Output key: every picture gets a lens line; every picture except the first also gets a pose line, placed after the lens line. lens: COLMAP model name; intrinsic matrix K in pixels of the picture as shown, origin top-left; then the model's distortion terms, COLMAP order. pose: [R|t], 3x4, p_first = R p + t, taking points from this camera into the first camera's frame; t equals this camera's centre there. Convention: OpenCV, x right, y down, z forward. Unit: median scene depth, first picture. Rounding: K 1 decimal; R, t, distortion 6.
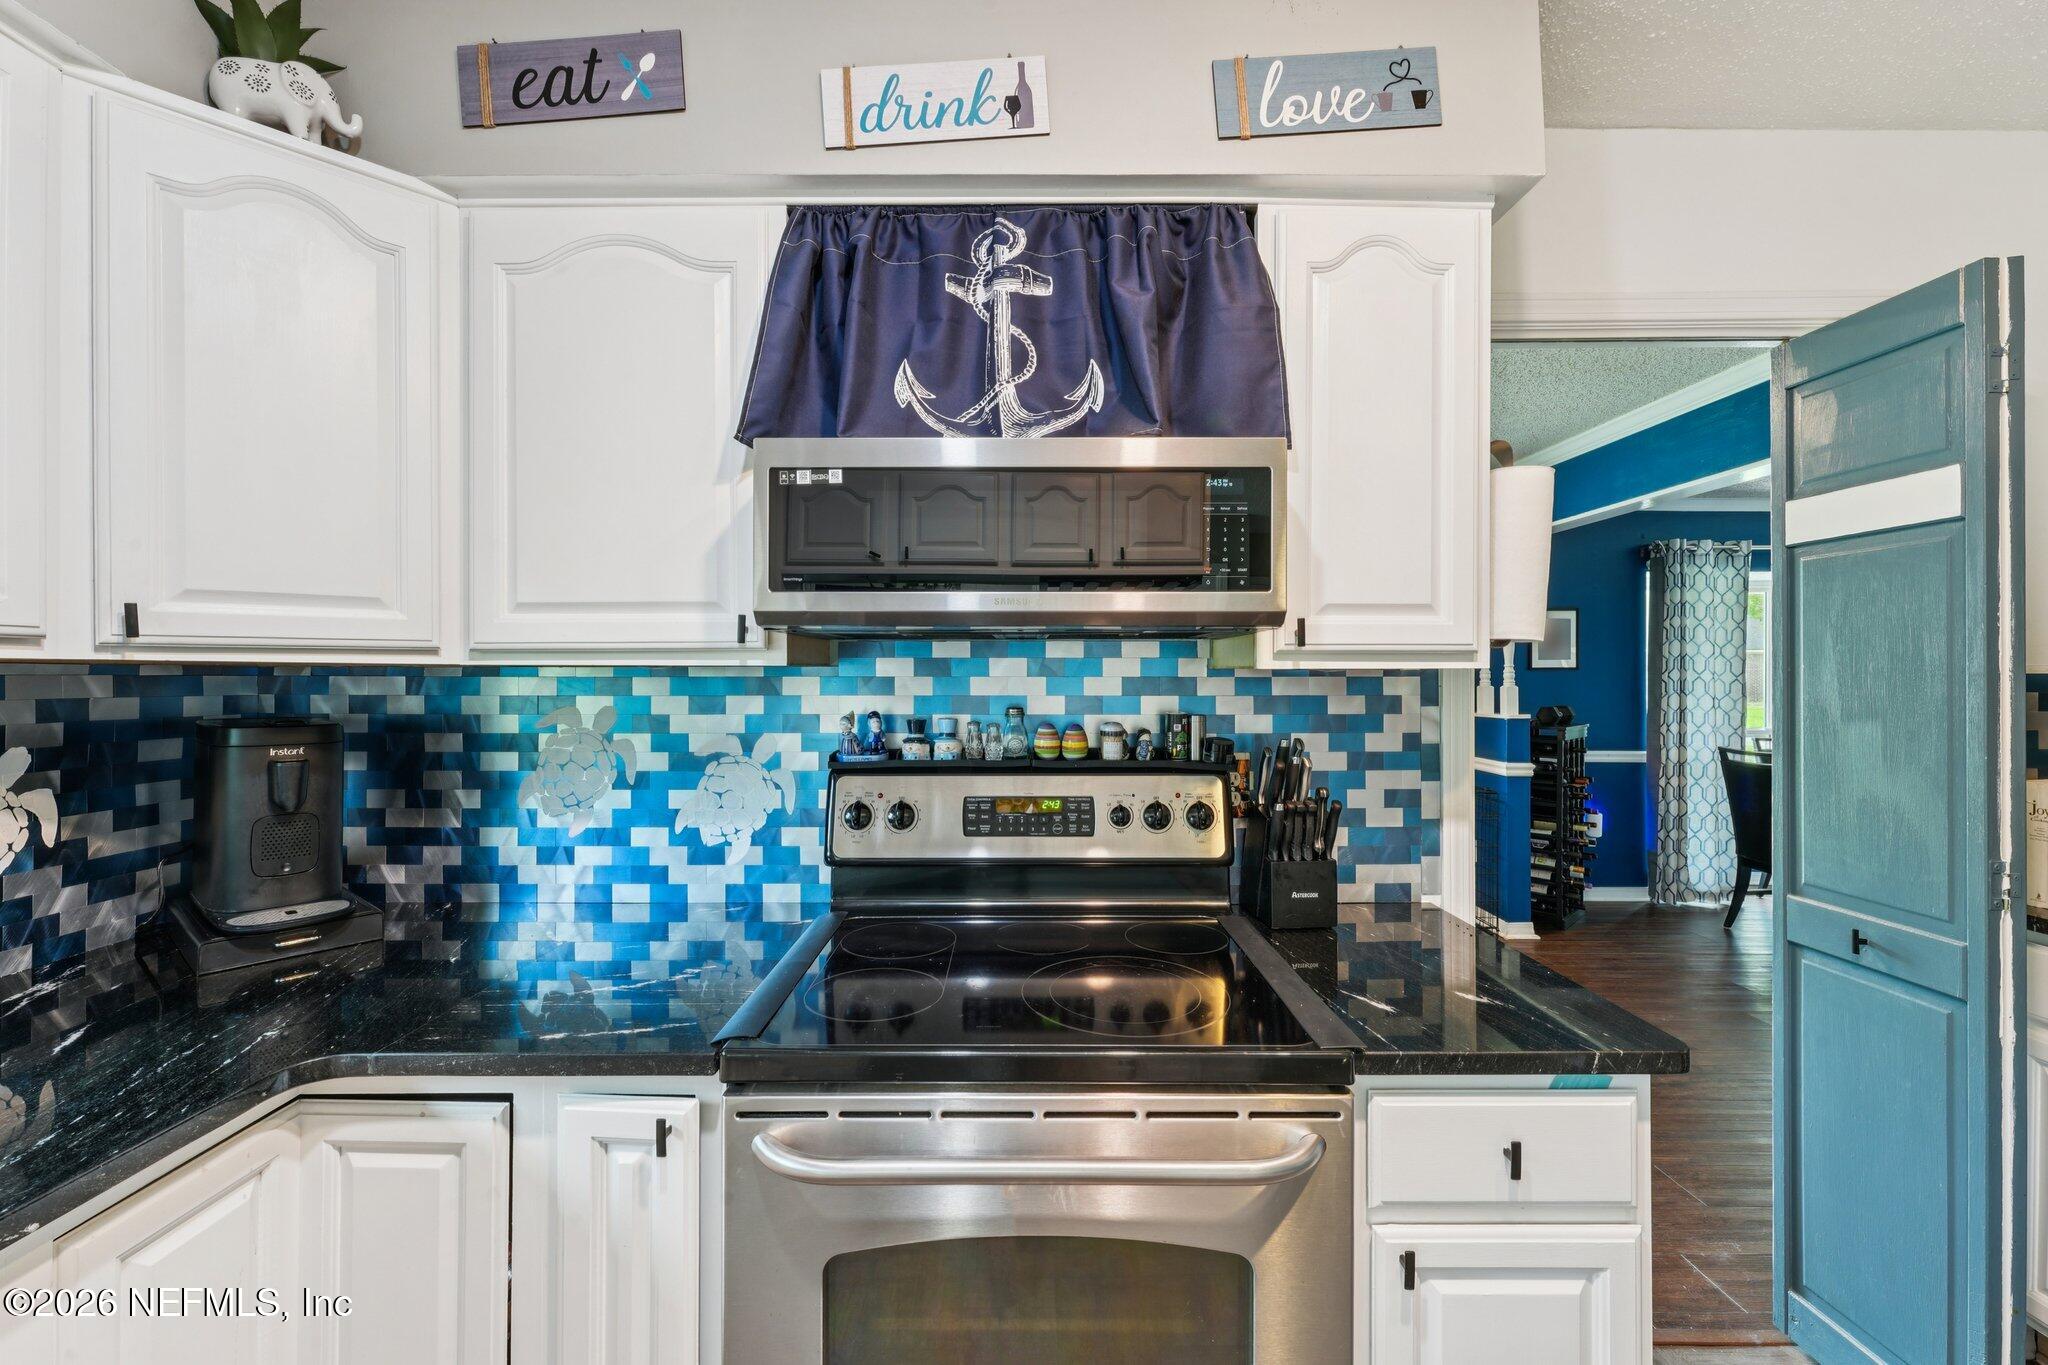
lens RADIAL K [[828.4, 0, 1008.3], [0, 828.4, 671.3], [0, 0, 1]] dist [0.002010, -0.000063]
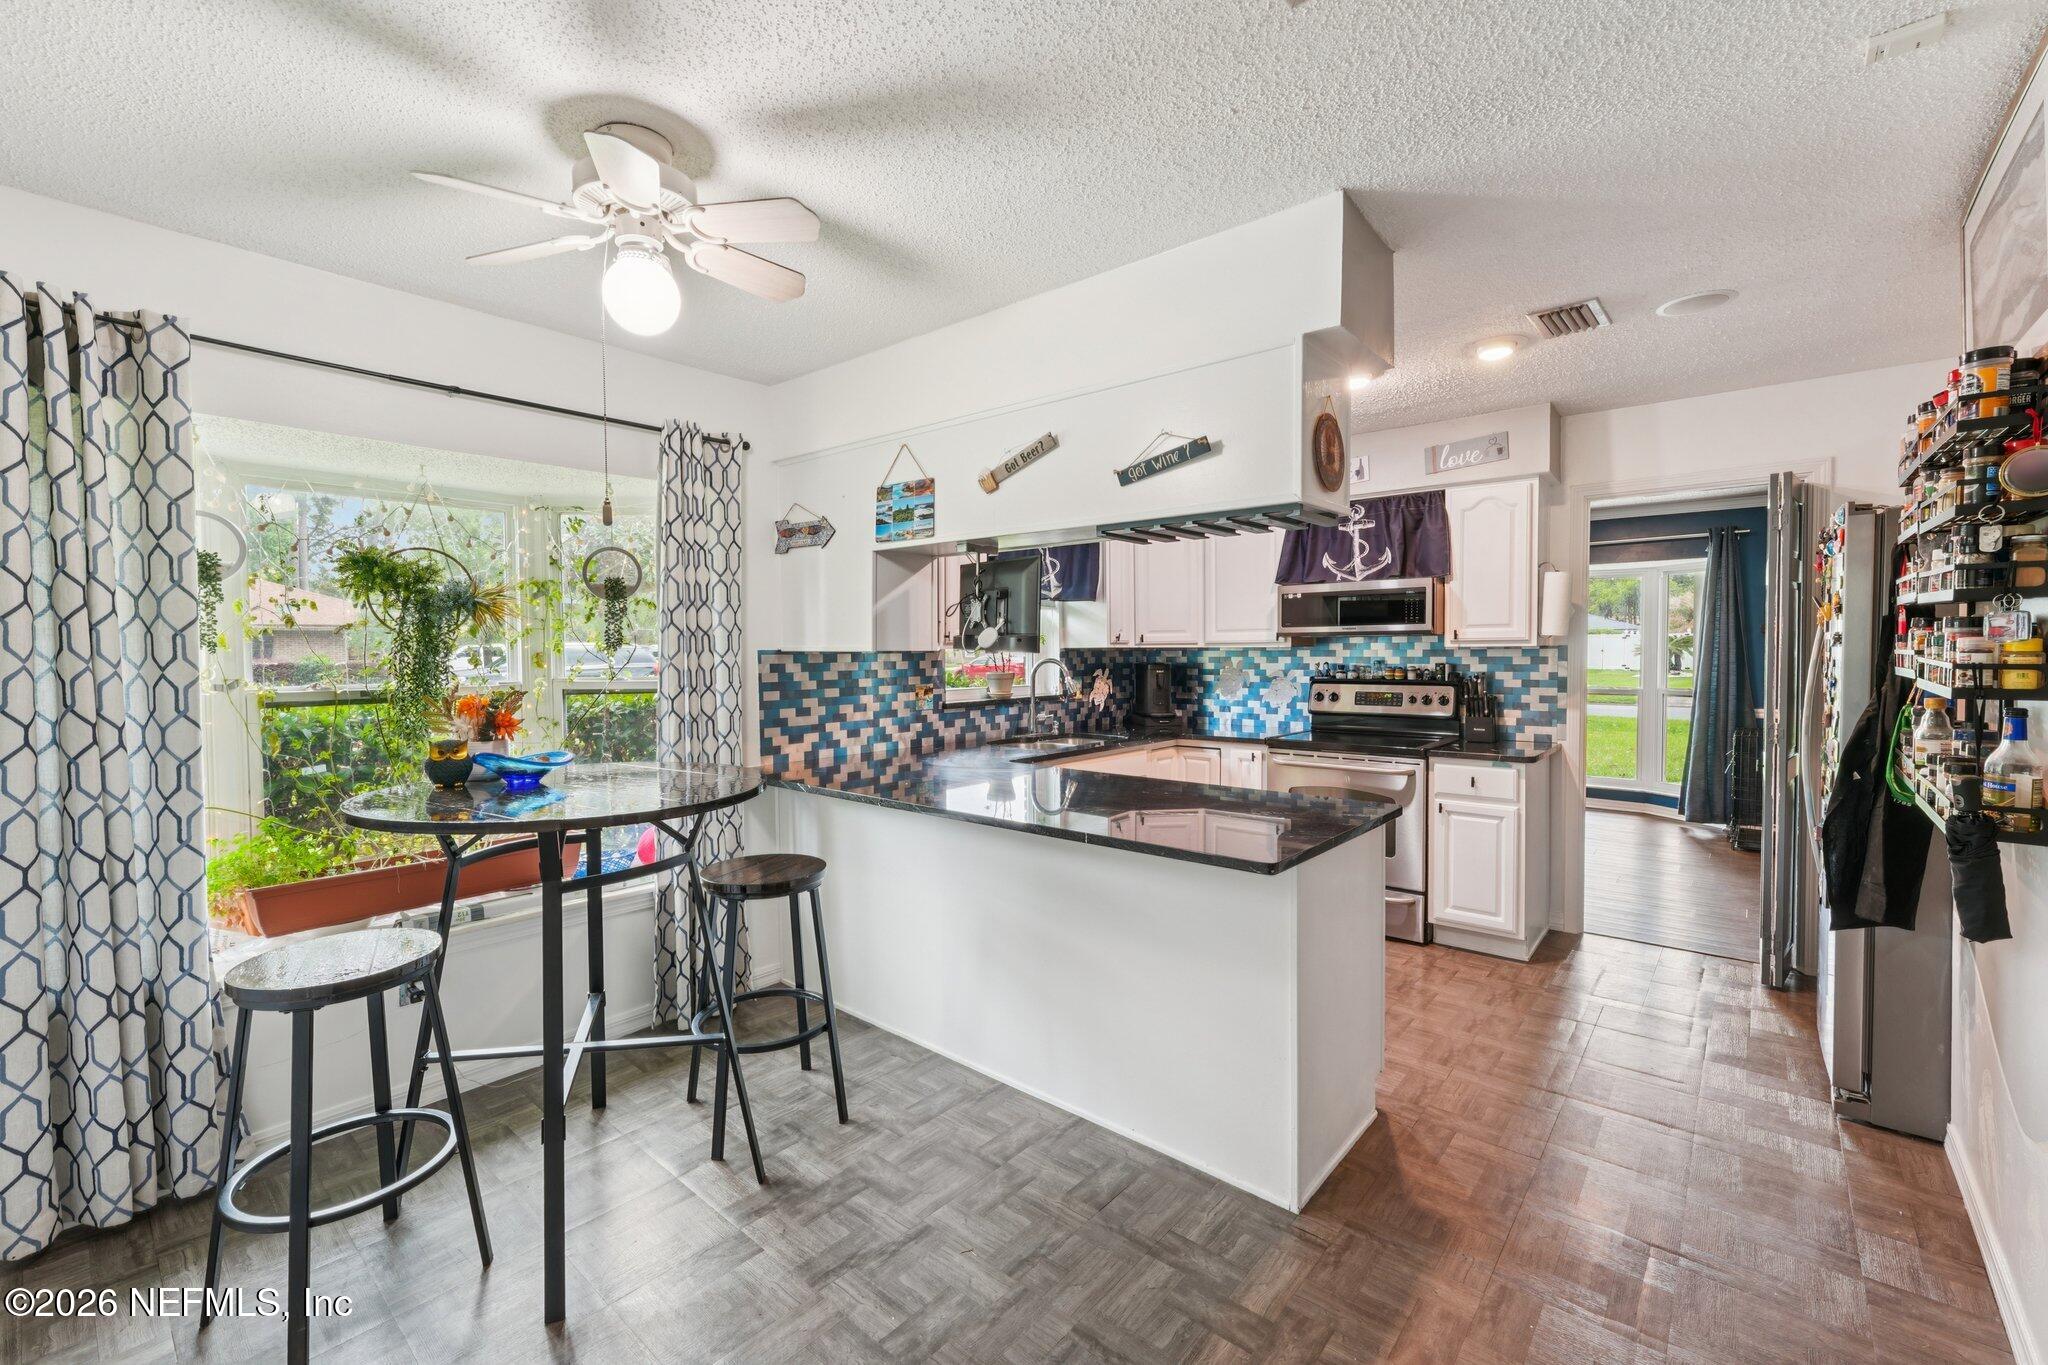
lens RADIAL K [[848.0, 0, 1024.0], [0, 848.0, 682.5], [0, 0, 1]] dist [-0.018612, 0.000085]
pose [[0.768978, 0.017687, -0.639030, 0.933932], [0.010814, 0.999114, 0.040666, -0.012146], [0.639183, -0.038182, 0.768106, -1.988107]]
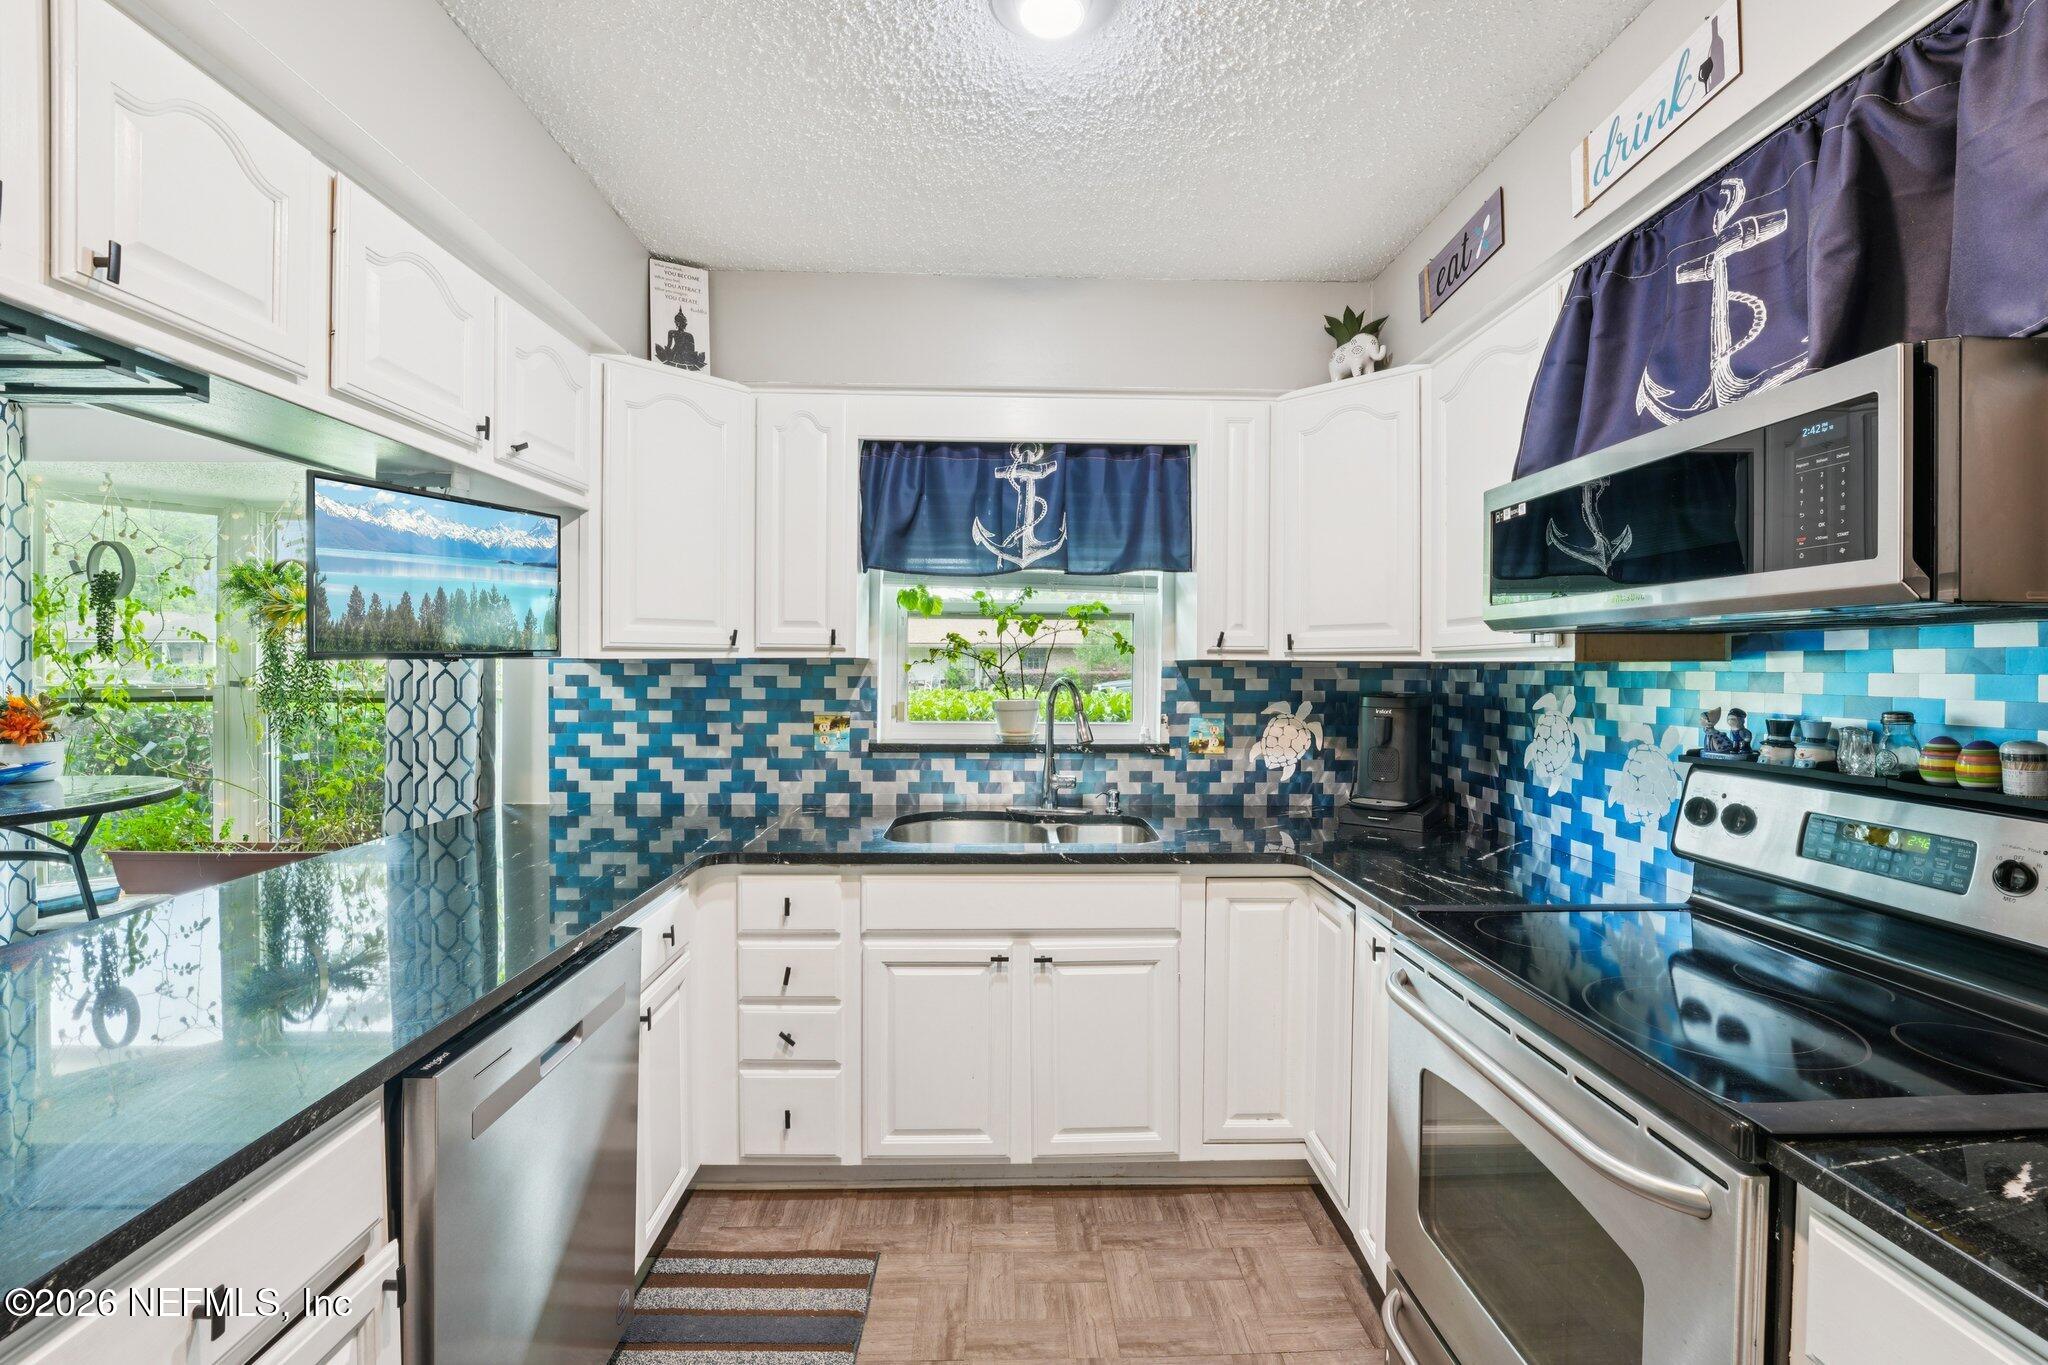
lens RADIAL K [[853.1, 0, 1035.7], [0, 853.1, 673.4], [0, 0, 1]] dist [-0.017344, 0.000109]
pose [[0.046166, 0.008375, -0.998899, 0.777854], [-0.002726, 0.999962, 0.008258, 0.002489], [0.998930, 0.002342, 0.046188, 0.157712]]
